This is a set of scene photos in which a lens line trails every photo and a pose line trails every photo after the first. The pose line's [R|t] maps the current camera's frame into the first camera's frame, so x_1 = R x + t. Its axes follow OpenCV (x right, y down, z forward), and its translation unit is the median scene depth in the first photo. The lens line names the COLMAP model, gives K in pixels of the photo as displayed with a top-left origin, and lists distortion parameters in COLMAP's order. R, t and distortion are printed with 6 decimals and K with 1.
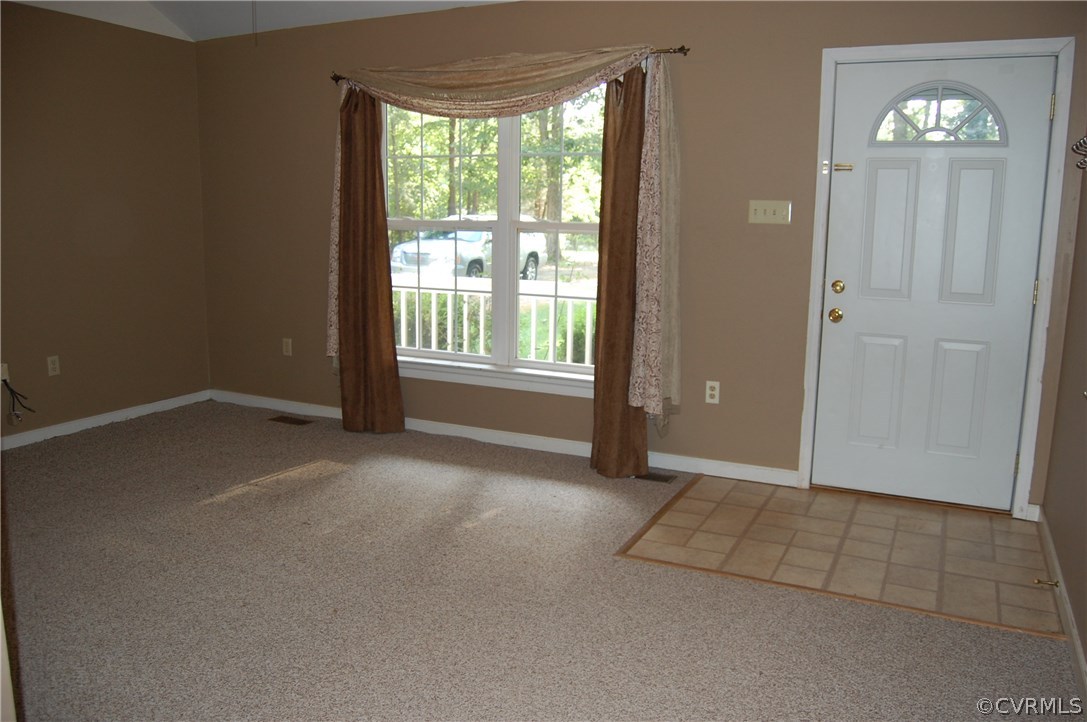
lens RADIAL K [[862.1, 0, 543.2], [0, 862.1, 363.0], [0, 0, 1]] dist [-0.080981, 0.028630]
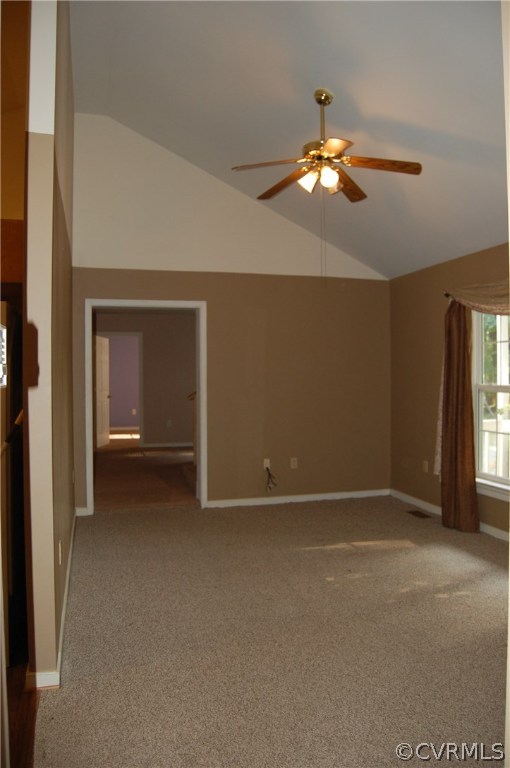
lens RADIAL K [[609.1, 0, 254.9], [0, 609.1, 382.3], [0, 0, 1]] dist [-0.080981, 0.028630]
pose [[0.653548, -0.008990, -0.756832, 0.357982], [-0.112287, 0.987713, -0.108695, -0.016755], [0.748510, 0.156020, 0.644508, 0.047289]]
